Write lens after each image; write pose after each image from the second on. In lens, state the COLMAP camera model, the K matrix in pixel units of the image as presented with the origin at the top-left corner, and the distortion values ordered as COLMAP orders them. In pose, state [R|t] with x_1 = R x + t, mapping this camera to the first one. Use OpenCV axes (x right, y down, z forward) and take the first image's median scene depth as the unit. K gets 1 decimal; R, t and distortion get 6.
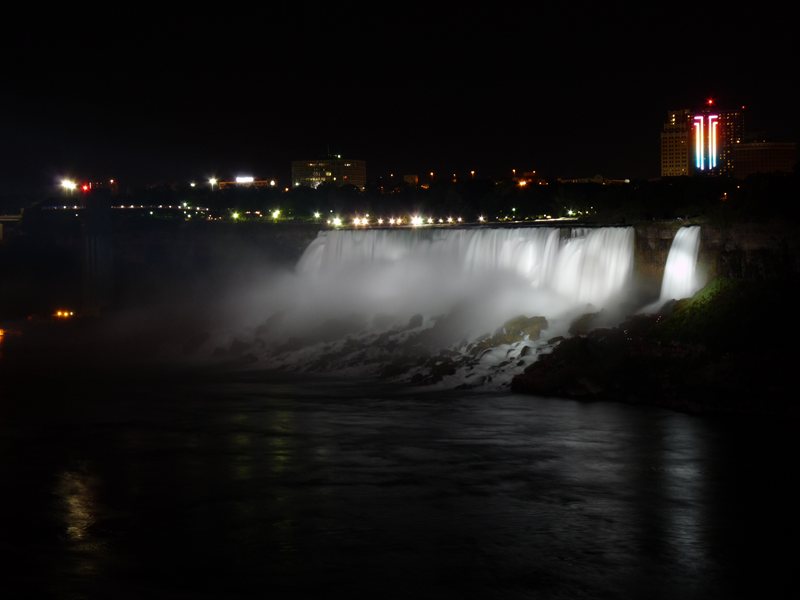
lens RADIAL K [[1458.8, 0, 400.0], [0, 1458.8, 300.0], [0, 0, 1]] dist [0.229270, 0.009399]
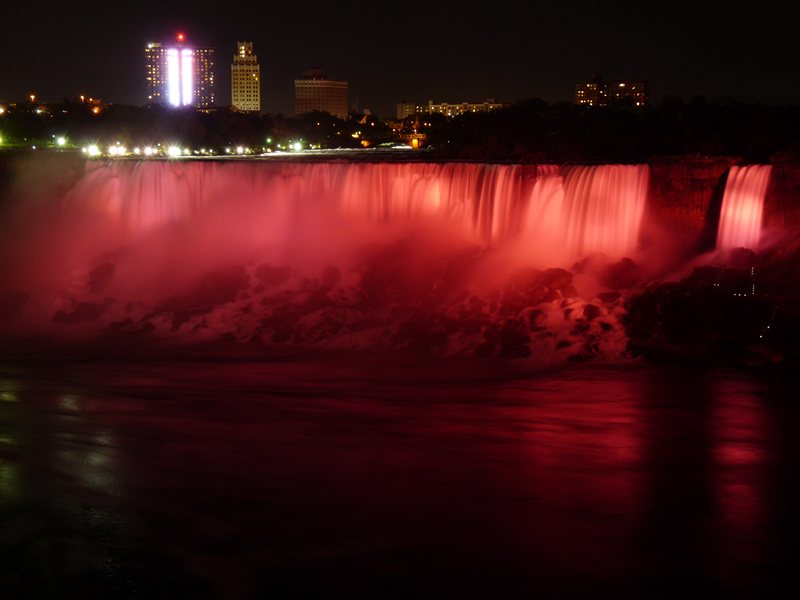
lens RADIAL K [[1458.8, 0, 400.0], [0, 1458.8, 300.0], [0, 0, 1]] dist [0.229270, 0.009399]
pose [[0.931089, -0.016723, 0.364407, -0.230770], [0.000753, 0.999035, 0.043921, -0.006050], [-0.364790, -0.040620, 0.930203, 0.183097]]
